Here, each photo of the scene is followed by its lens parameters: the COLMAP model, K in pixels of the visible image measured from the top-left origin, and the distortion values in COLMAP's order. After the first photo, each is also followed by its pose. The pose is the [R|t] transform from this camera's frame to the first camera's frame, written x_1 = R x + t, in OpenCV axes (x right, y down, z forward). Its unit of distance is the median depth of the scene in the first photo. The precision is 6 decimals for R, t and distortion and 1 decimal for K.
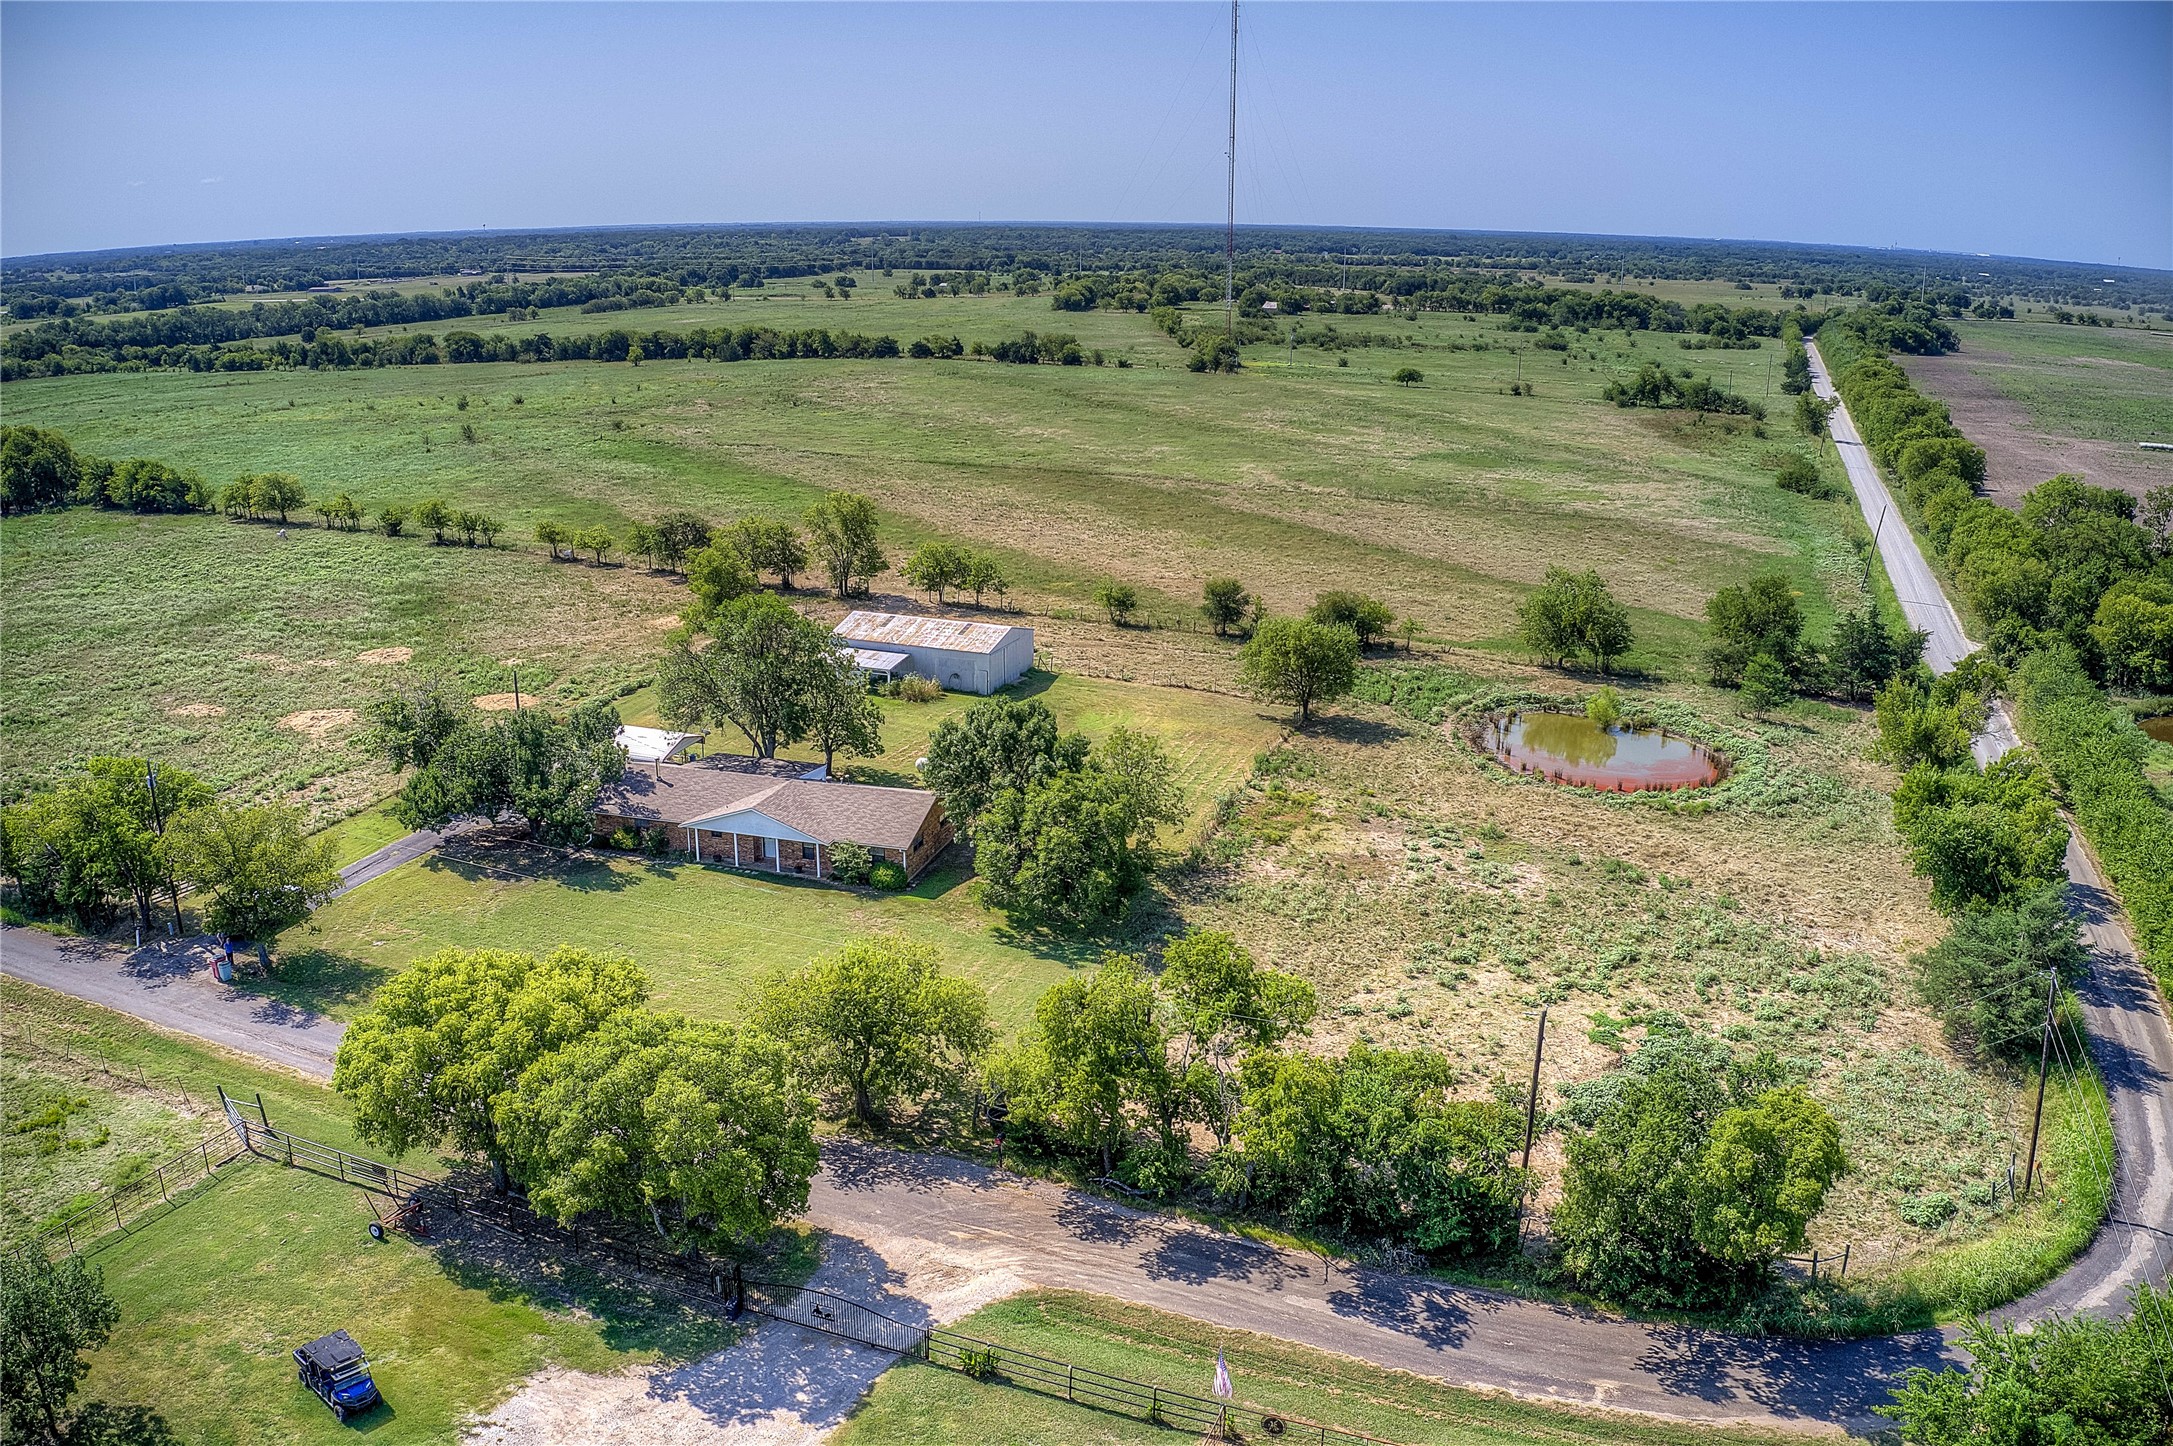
lens RADIAL K [[1708.7, 0, 1066.3], [0, 1708.7, 726.0], [0, 0, 1]] dist [-0.184529, 0.030699]
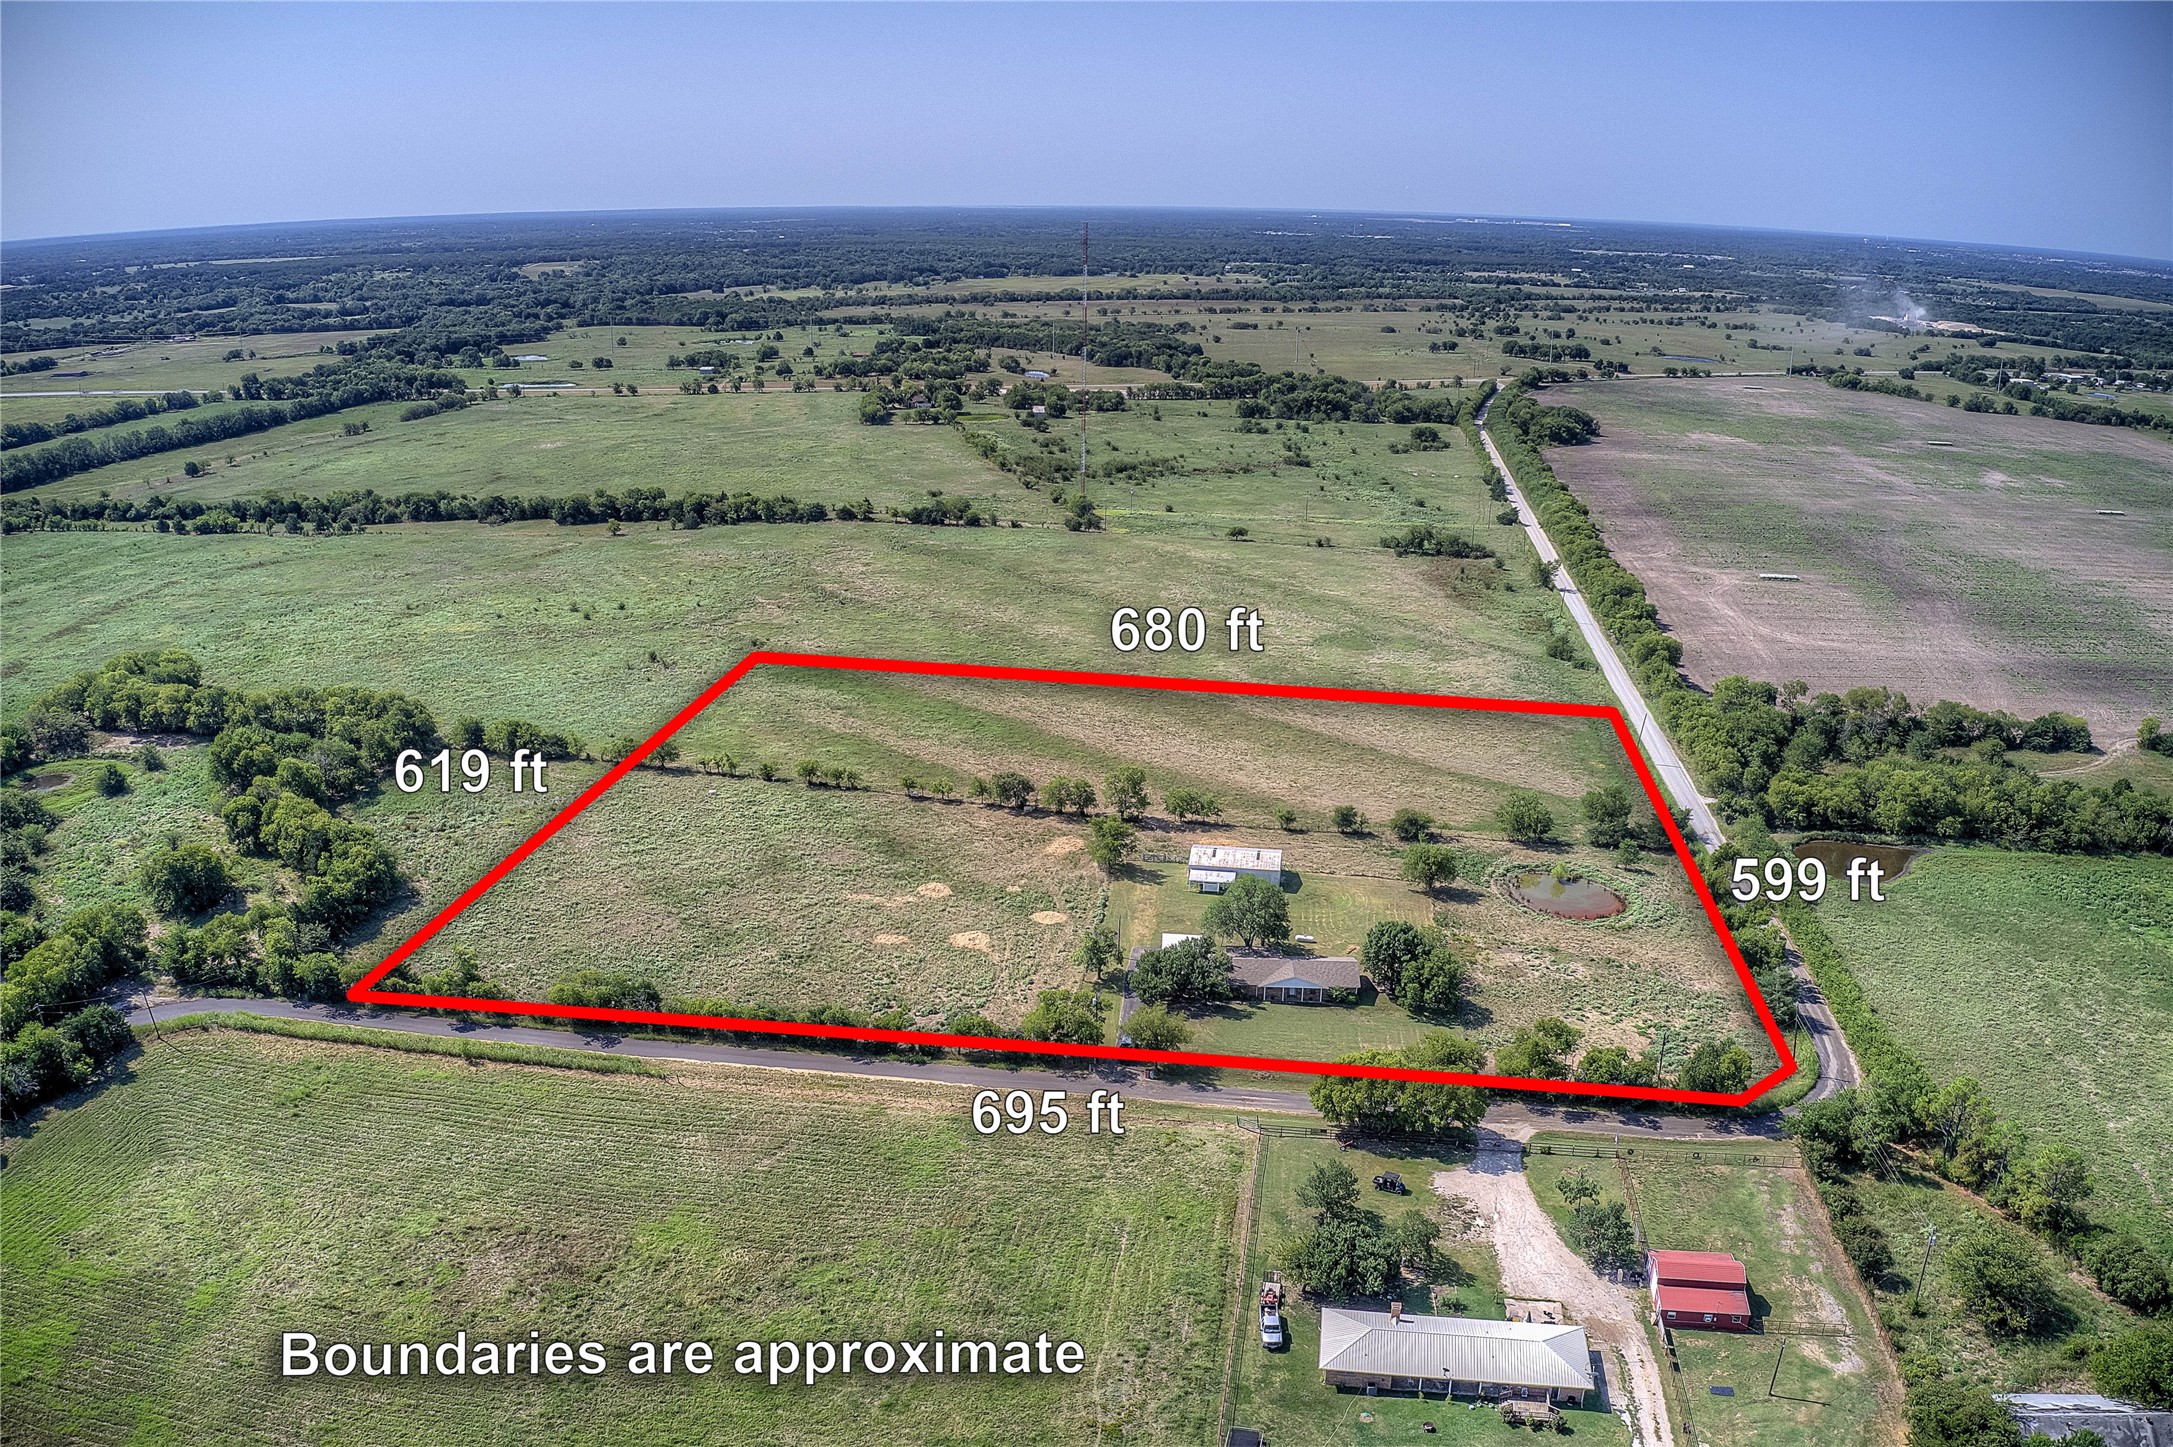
lens RADIAL K [[1708.7, 0, 1080.9], [0, 1708.7, 719.5], [0, 0, 1]] dist [-0.184529, 0.030699]
pose [[0.972278, -0.065022, 0.224606, -0.956114], [0.063119, 0.997883, 0.015649, -0.357262], [-0.225148, -0.001038, 0.974324, -1.221523]]
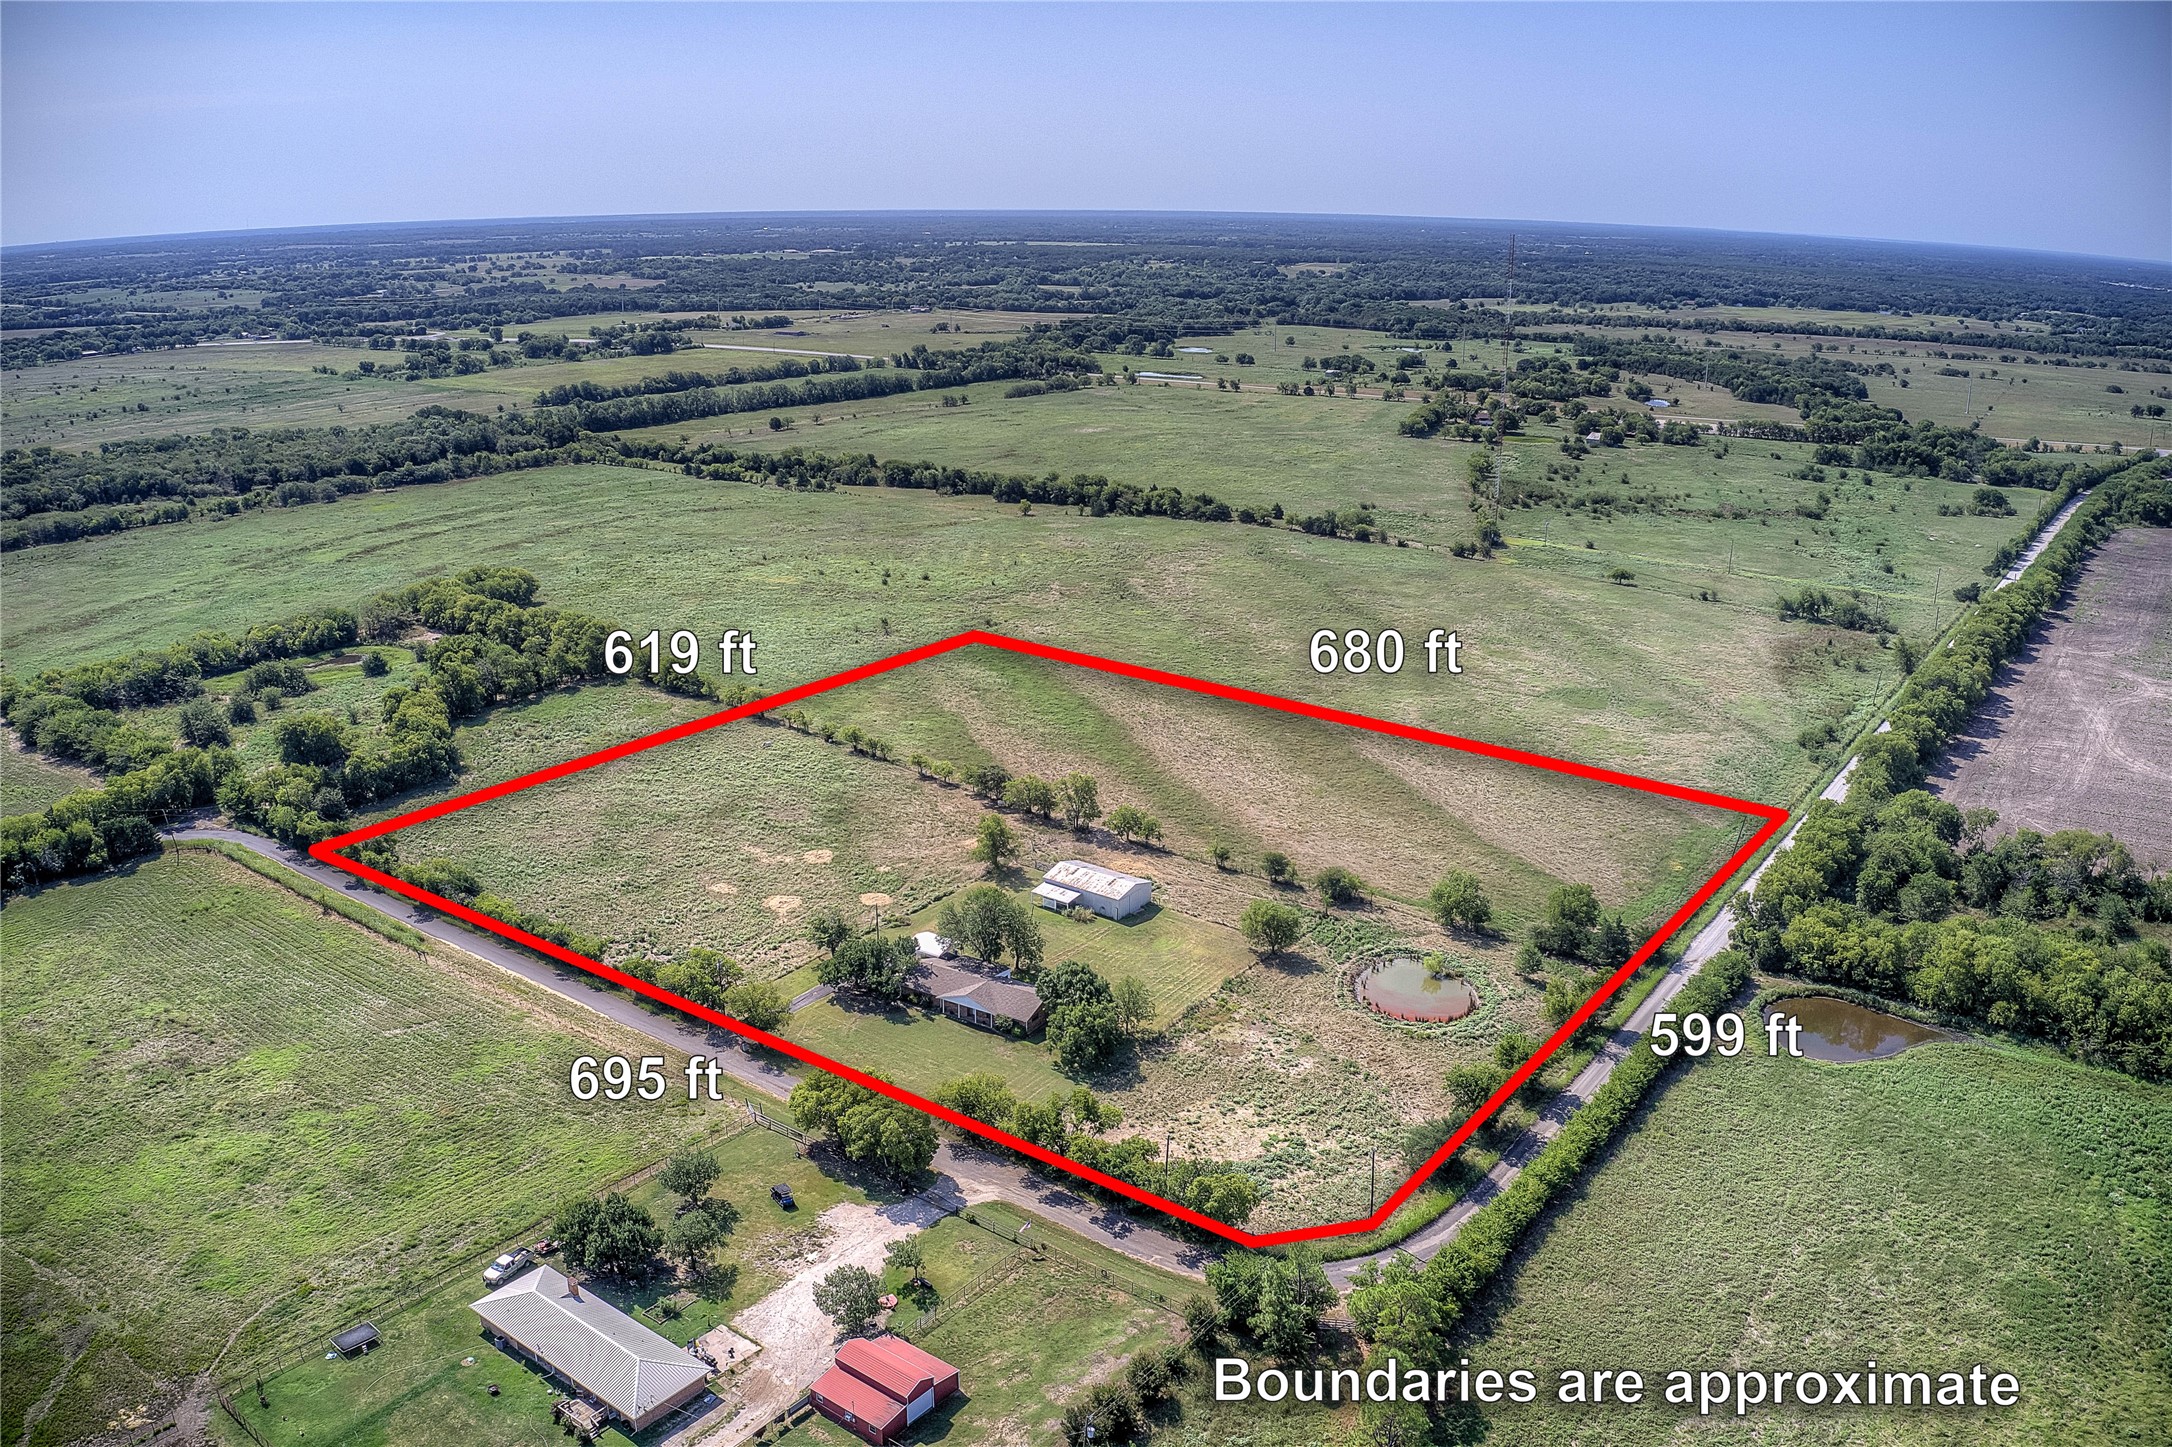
lens RADIAL K [[1707.9, 0, 1069.9], [0, 1707.9, 723.0], [0, 0, 1]] dist [-0.184529, 0.030699]
pose [[0.967701, 0.077899, -0.239763, 0.463243], [-0.076501, 0.996954, 0.015146, -0.355328], [0.240213, 0.003686, 0.970713, -1.179866]]
